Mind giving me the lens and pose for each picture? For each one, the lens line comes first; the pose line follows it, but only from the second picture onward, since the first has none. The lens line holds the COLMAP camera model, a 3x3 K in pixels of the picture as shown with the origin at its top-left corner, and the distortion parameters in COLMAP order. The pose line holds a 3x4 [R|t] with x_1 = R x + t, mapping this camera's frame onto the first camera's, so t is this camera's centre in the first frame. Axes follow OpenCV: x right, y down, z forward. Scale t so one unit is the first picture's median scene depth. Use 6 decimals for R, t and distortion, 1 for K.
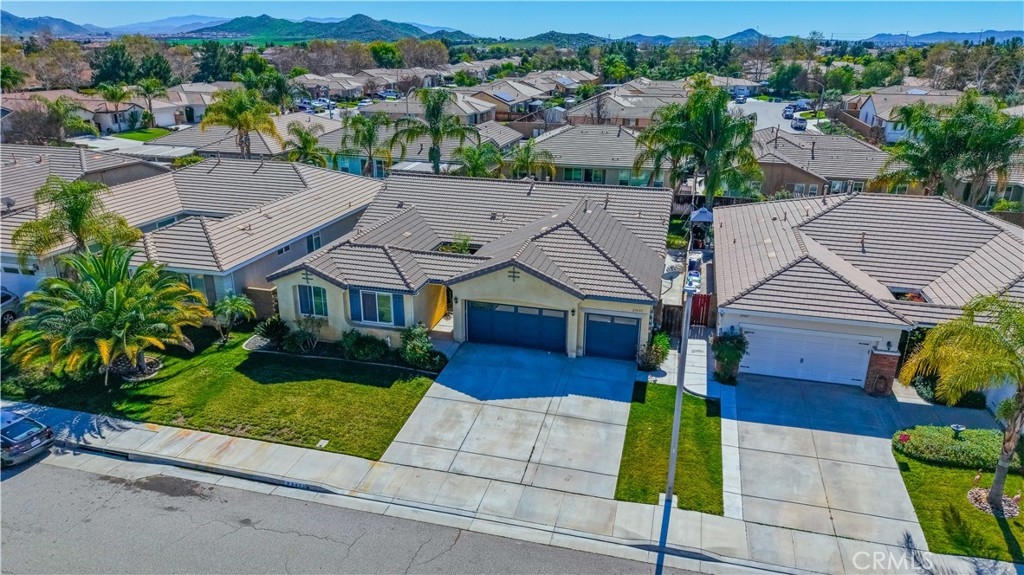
lens RADIAL K [[692.8, 0, 515.3], [0, 692.8, 287.7], [0, 0, 1]] dist [0.006472, -0.001680]
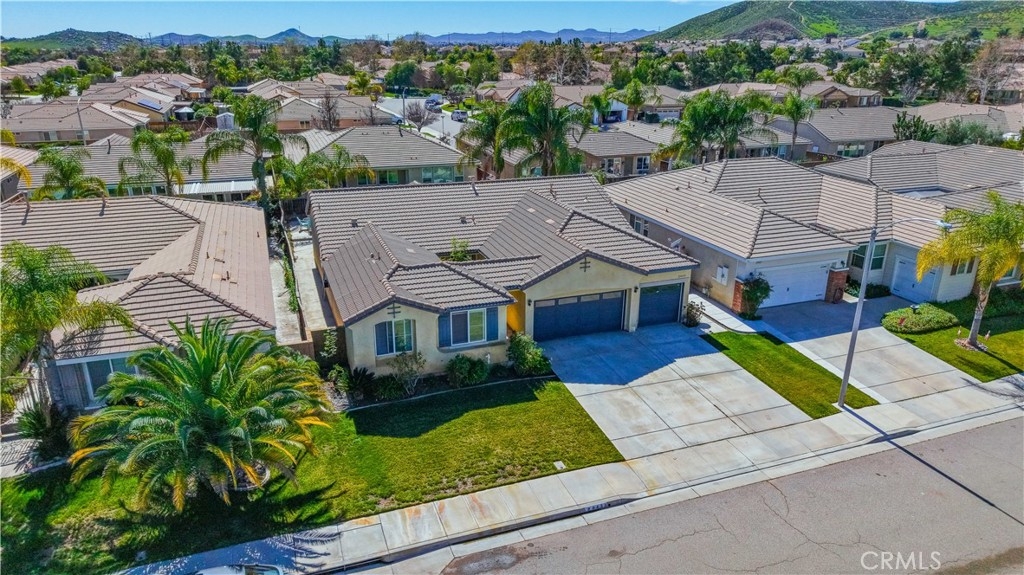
lens RADIAL K [[692.8, 0, 515.3], [0, 692.8, 287.7], [0, 0, 1]] dist [0.006472, -0.001680]
pose [[0.820859, -0.194408, 0.537026, -0.679379], [0.193967, 0.979290, 0.058026, -0.069290], [-0.537185, 0.056534, 0.841568, 0.190248]]
